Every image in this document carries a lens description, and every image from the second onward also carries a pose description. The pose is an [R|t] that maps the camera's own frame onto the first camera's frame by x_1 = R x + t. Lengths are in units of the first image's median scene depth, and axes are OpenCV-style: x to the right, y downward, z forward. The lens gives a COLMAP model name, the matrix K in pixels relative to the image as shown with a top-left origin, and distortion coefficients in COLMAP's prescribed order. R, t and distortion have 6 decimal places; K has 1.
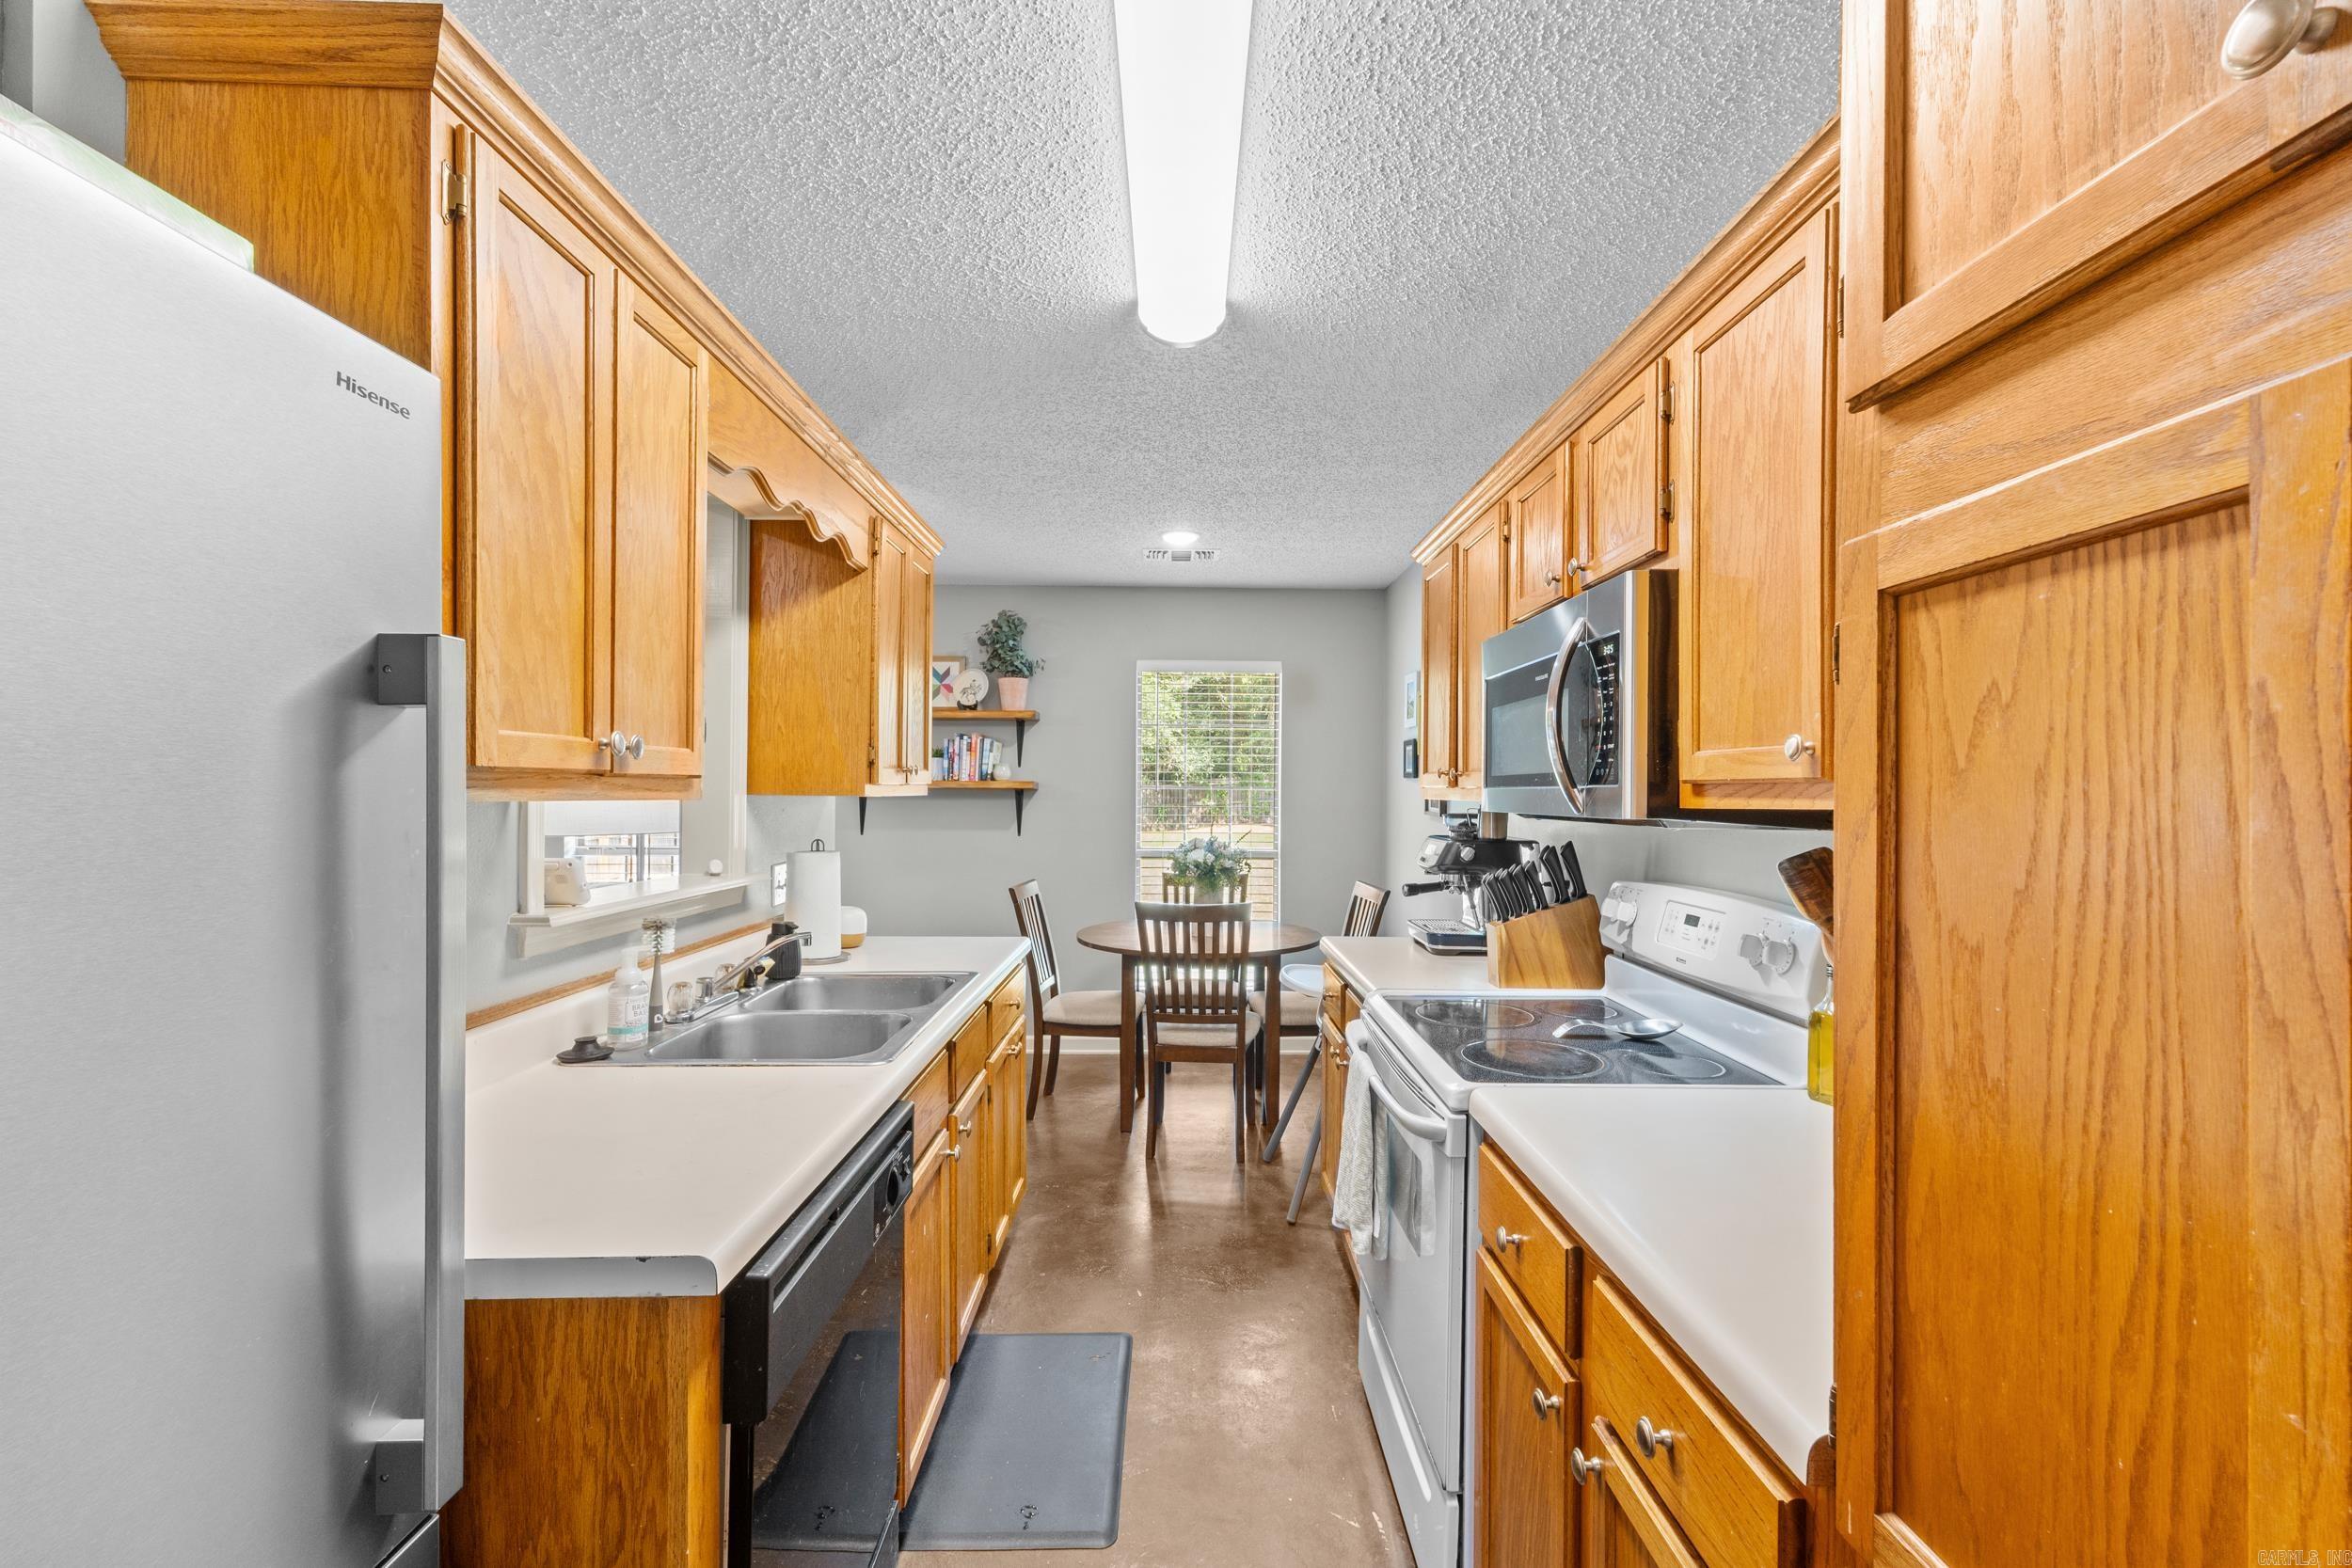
lens RADIAL K [[1001.1, 0, 1188.0], [0, 1001.1, 783.4], [0, 0, 1]] dist [0.001826, -0.000151]
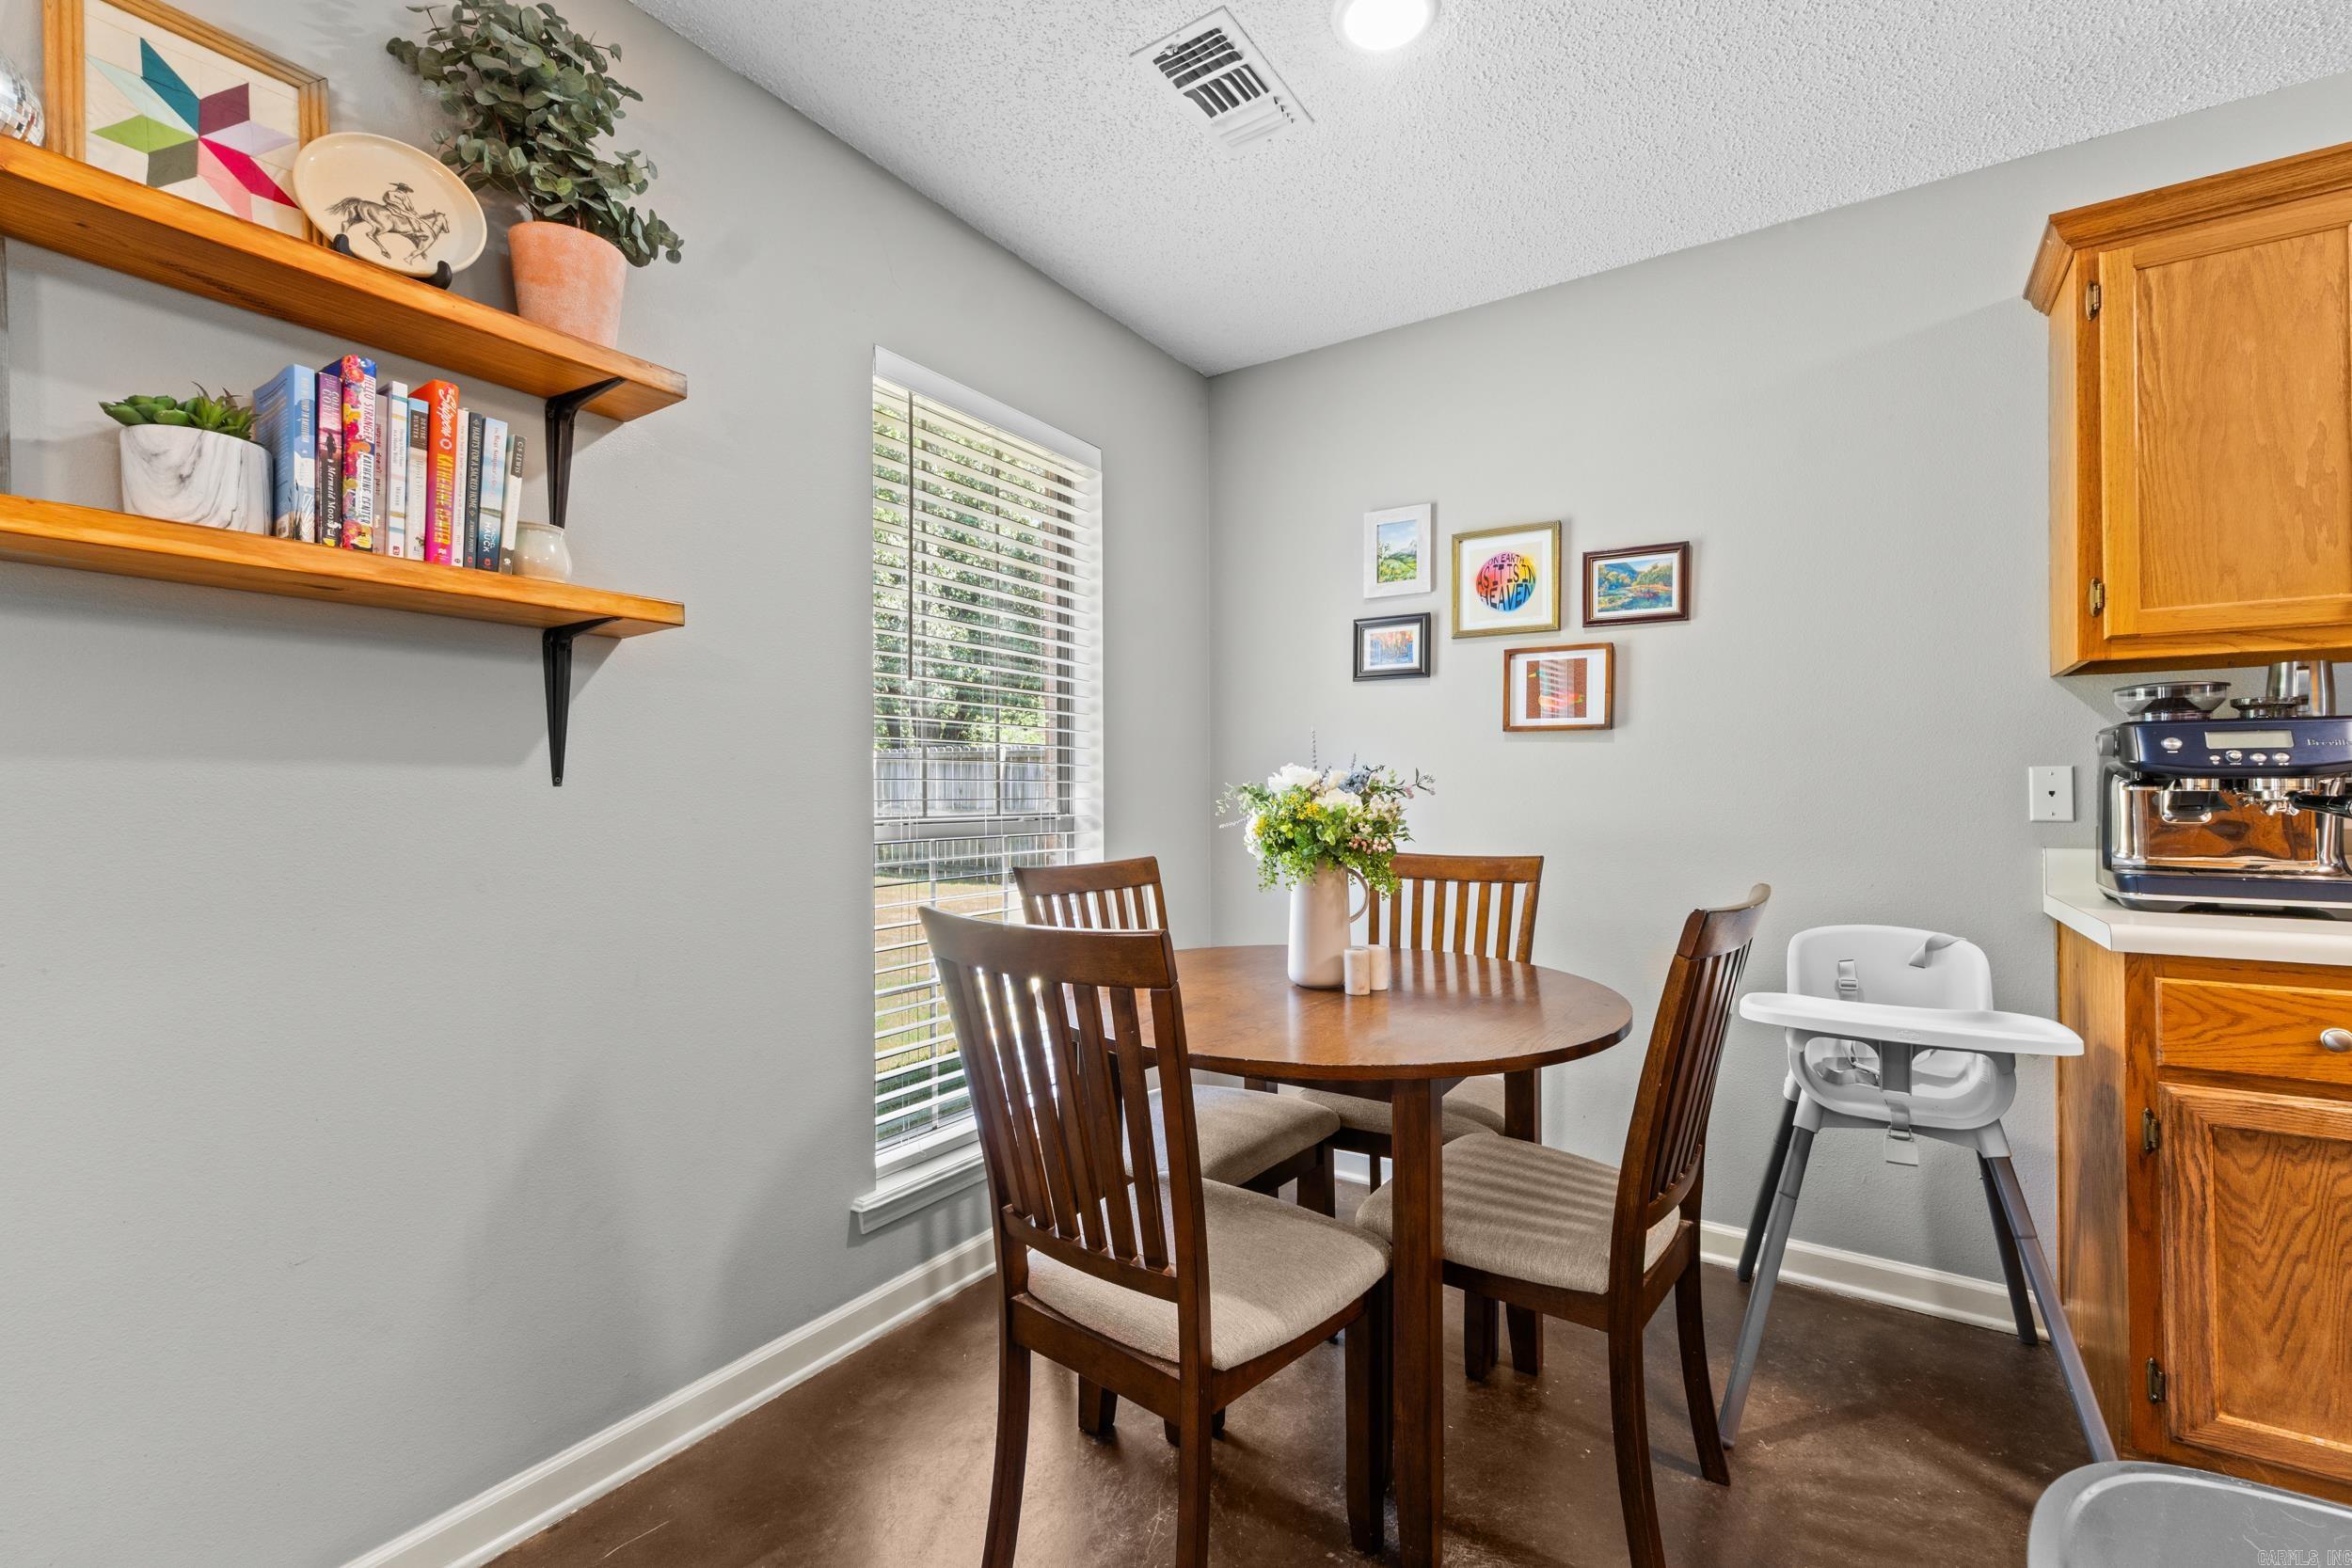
lens RADIAL K [[1001.1, 0, 1179.7], [0, 1001.1, 786.0], [0, 0, 1]] dist [0.001826, -0.000151]
pose [[0.563642, -0.008145, 0.825979, -0.315847], [0.003584, 0.999966, 0.007415, 0.051819], [-0.826011, -0.001219, 0.563652, 0.686357]]
